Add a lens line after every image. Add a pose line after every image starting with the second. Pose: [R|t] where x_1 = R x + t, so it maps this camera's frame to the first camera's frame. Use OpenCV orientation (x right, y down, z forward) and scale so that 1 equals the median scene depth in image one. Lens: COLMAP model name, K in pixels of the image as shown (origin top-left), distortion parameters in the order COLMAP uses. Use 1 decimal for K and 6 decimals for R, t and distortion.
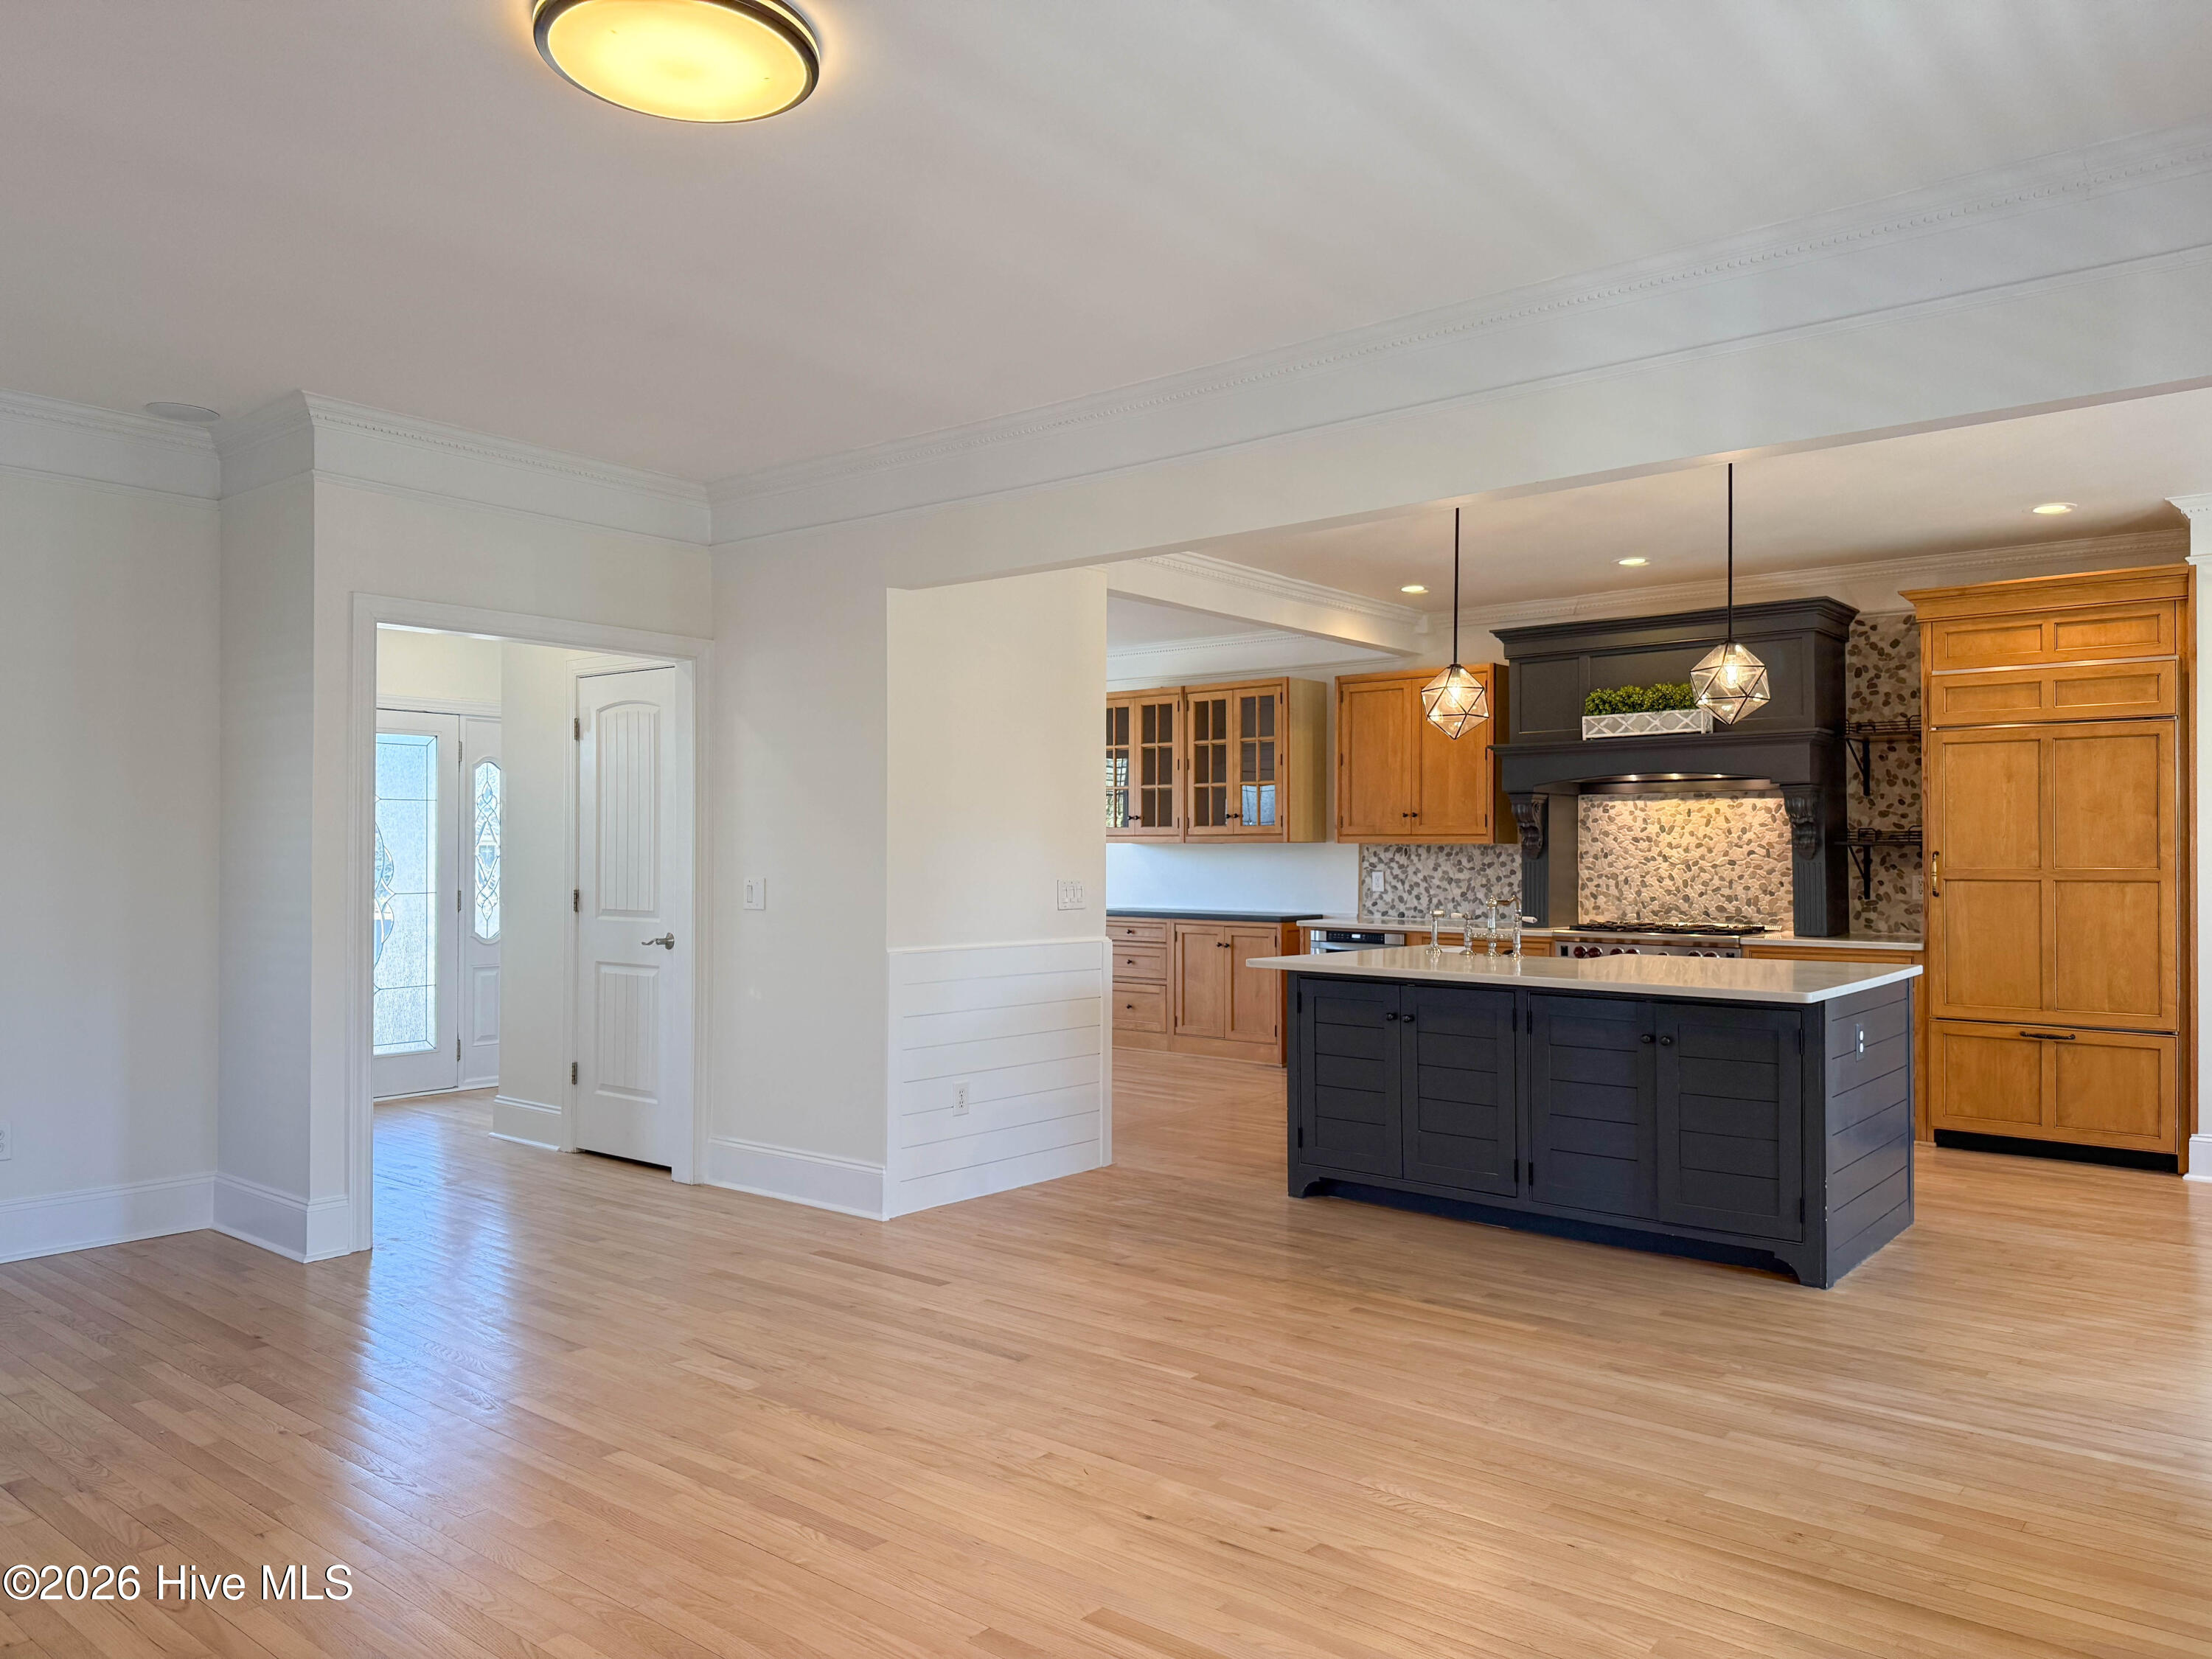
lens RADIAL K [[1616.7, 0, 1106.0], [0, 1616.7, 829.5], [0, 0, 1]] dist [-0.032508, 0.001615]
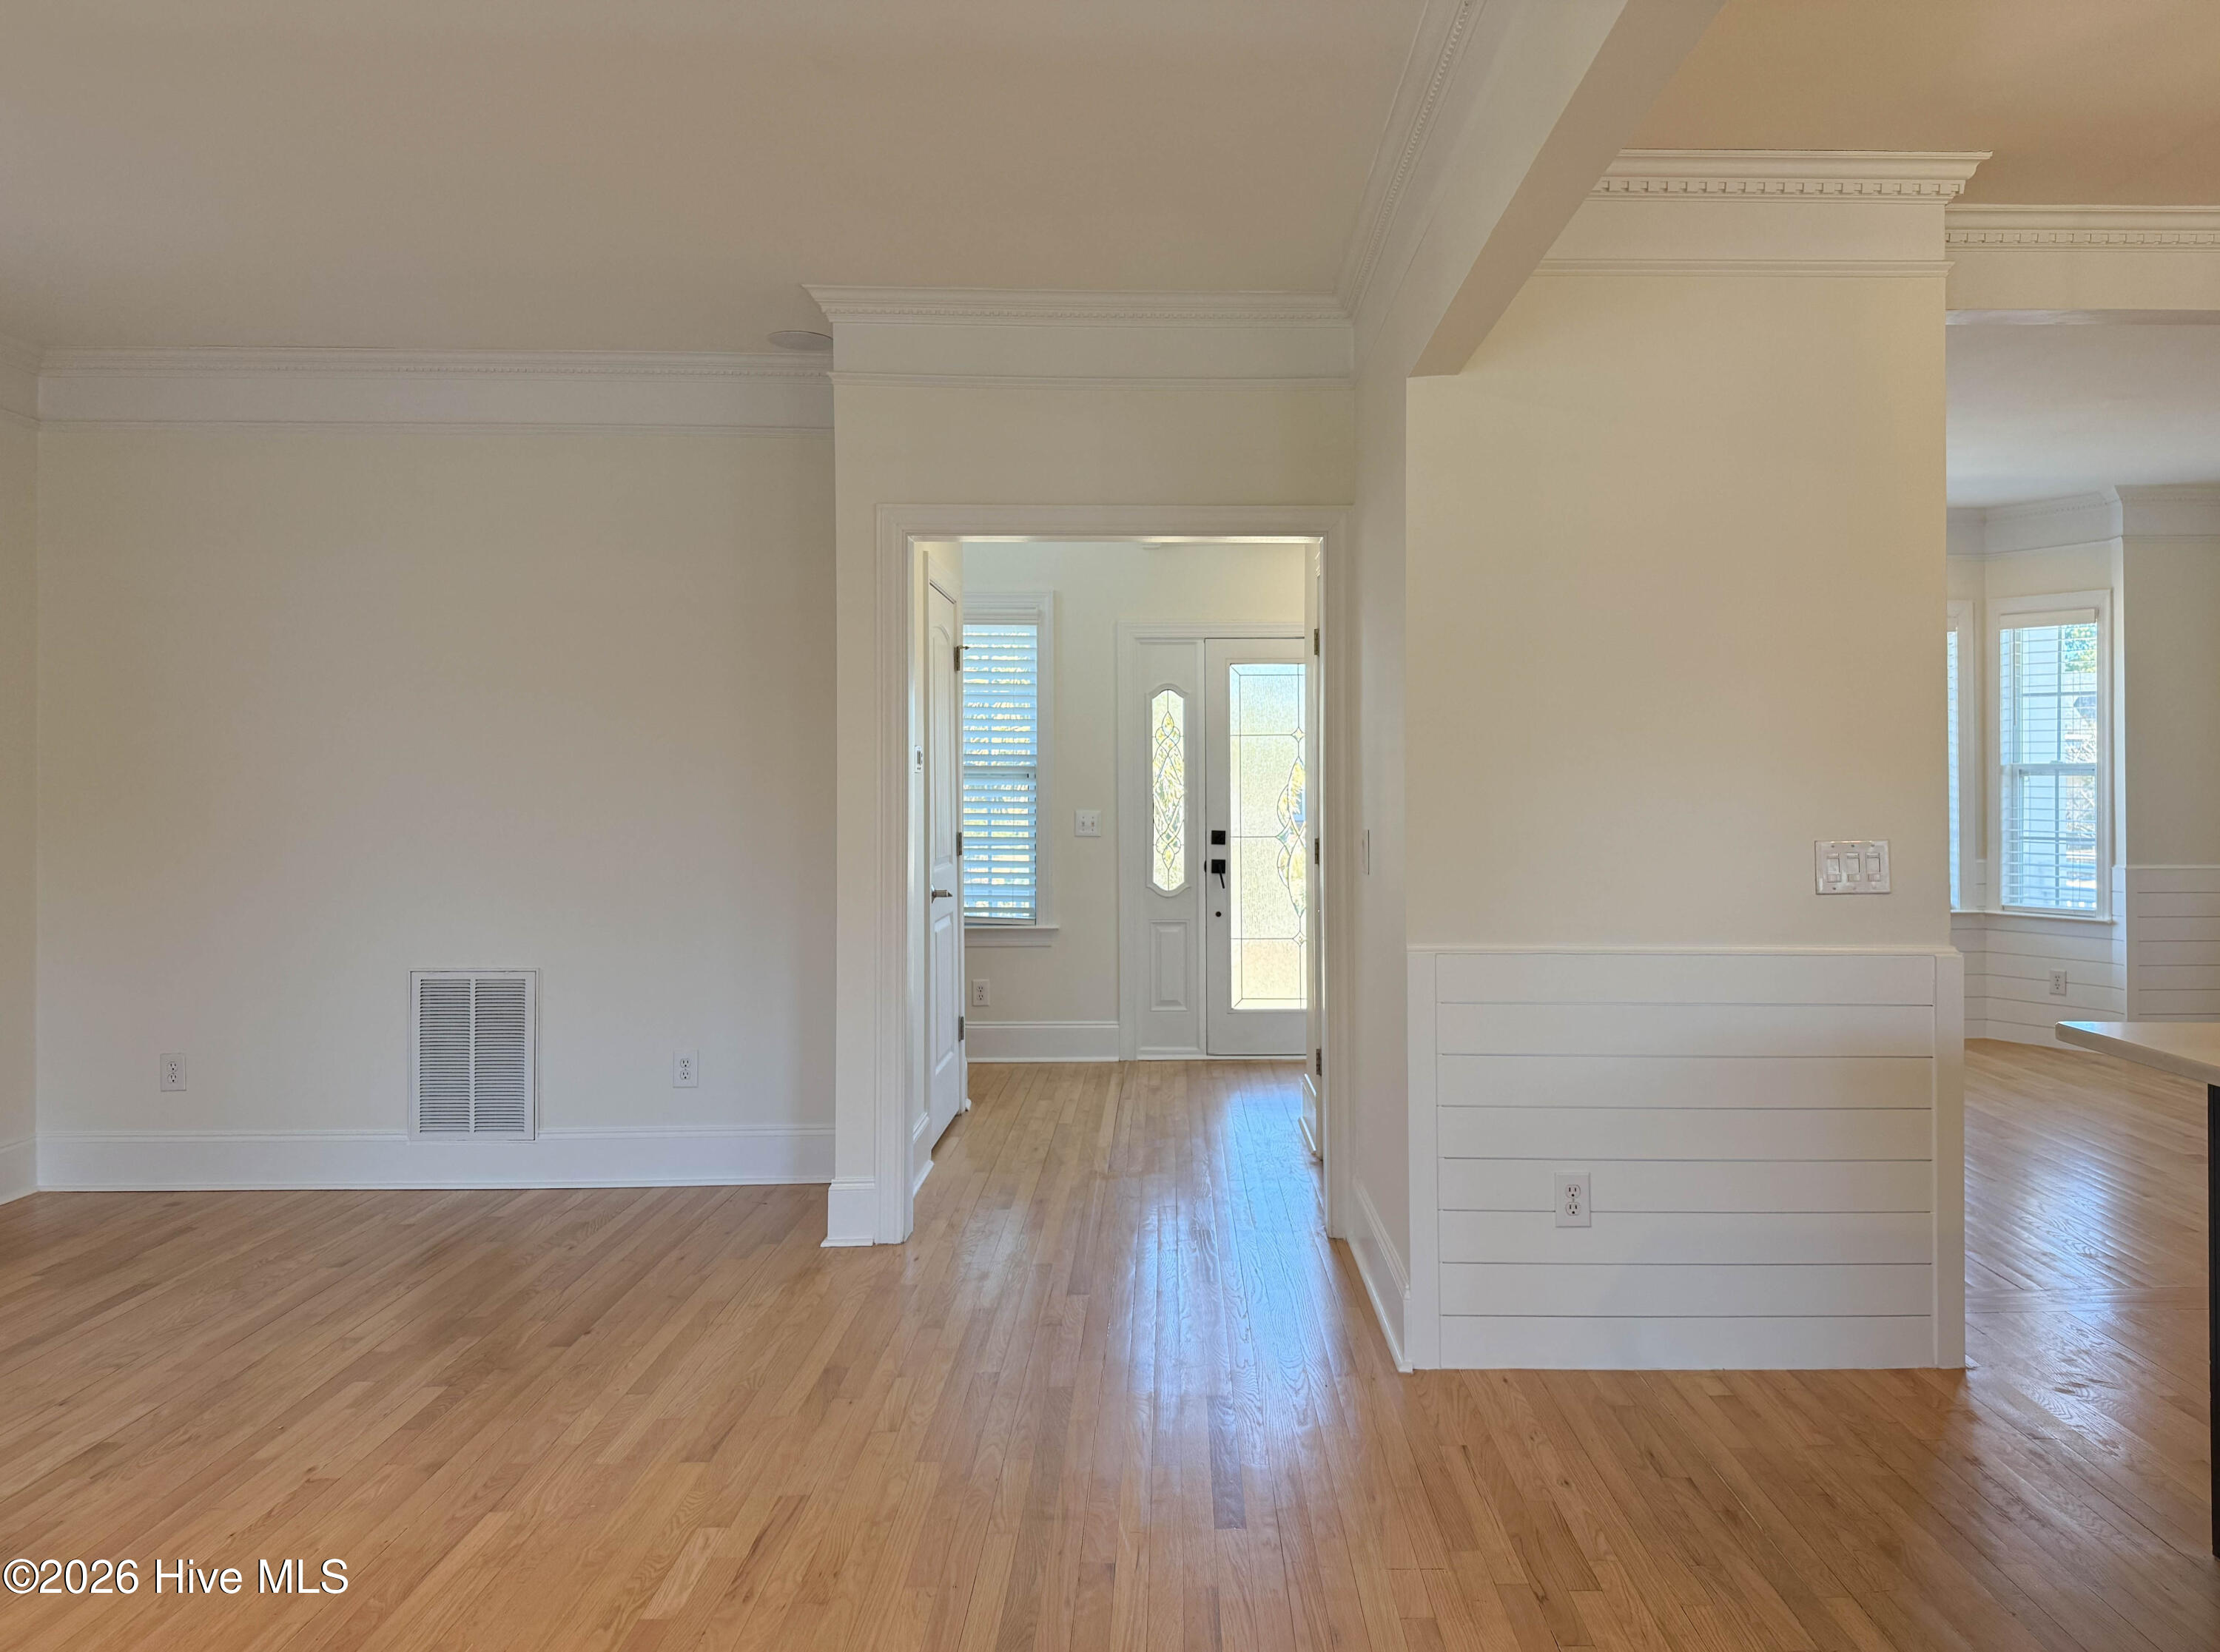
lens RADIAL K [[1595.2, 0, 1110.0], [0, 1595.2, 826.0], [0, 0, 1]] dist [0.002162, -0.002968]
pose [[0.618702, 0.015038, -0.785481, 0.304937], [0.022849, 0.999049, 0.037124, -0.000628], [0.785293, -0.040917, 0.617771, 0.557521]]
